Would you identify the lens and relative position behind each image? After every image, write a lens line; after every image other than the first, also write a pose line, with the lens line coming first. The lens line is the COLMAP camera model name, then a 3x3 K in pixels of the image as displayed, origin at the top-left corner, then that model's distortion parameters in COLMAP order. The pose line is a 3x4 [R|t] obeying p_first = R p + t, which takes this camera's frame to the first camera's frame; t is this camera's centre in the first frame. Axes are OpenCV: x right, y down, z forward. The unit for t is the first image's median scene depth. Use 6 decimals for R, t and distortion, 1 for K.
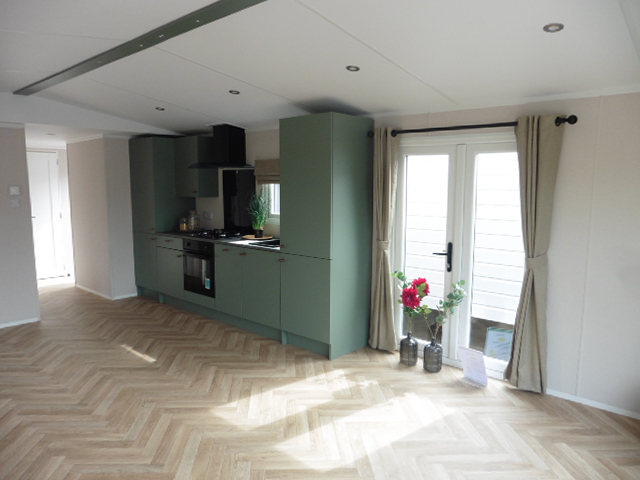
lens RADIAL K [[470.4, 0, 318.7], [0, 470.4, 243.7], [0, 0, 1]] dist [-0.024338, 0.006401]
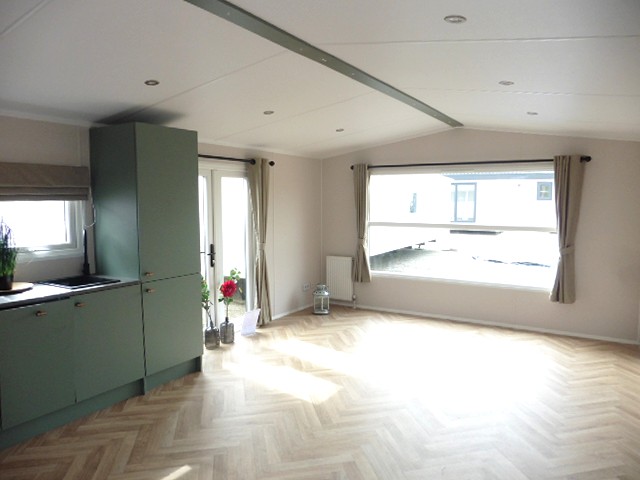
lens RADIAL K [[470.4, 0, 324.5], [0, 470.4, 242.2], [0, 0, 1]] dist [-0.024338, 0.006401]
pose [[-0.186757, -0.096634, 0.977642, -0.811494], [0.114538, 0.986222, 0.119362, -0.099788], [-0.975706, 0.134269, -0.173116, 0.706101]]
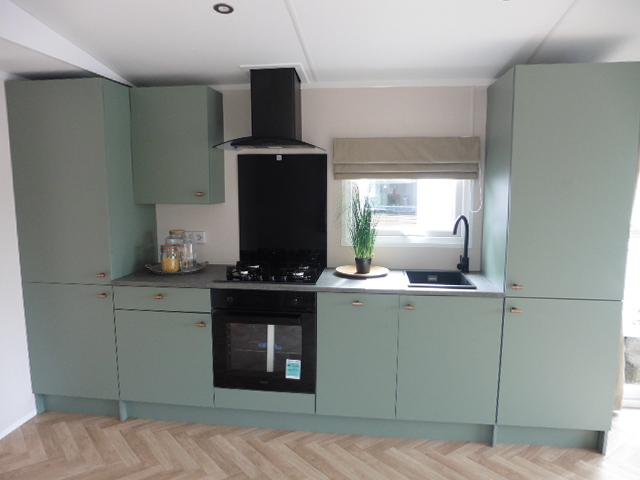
lens RADIAL K [[470.4, 0, 319.3], [0, 470.4, 238.1], [0, 0, 1]] dist [-0.024338, 0.006401]
pose [[0.814848, -0.084181, 0.573530, -0.516460], [0.072565, 0.996430, 0.043155, -0.085440], [-0.575115, 0.006454, 0.818047, 0.562762]]
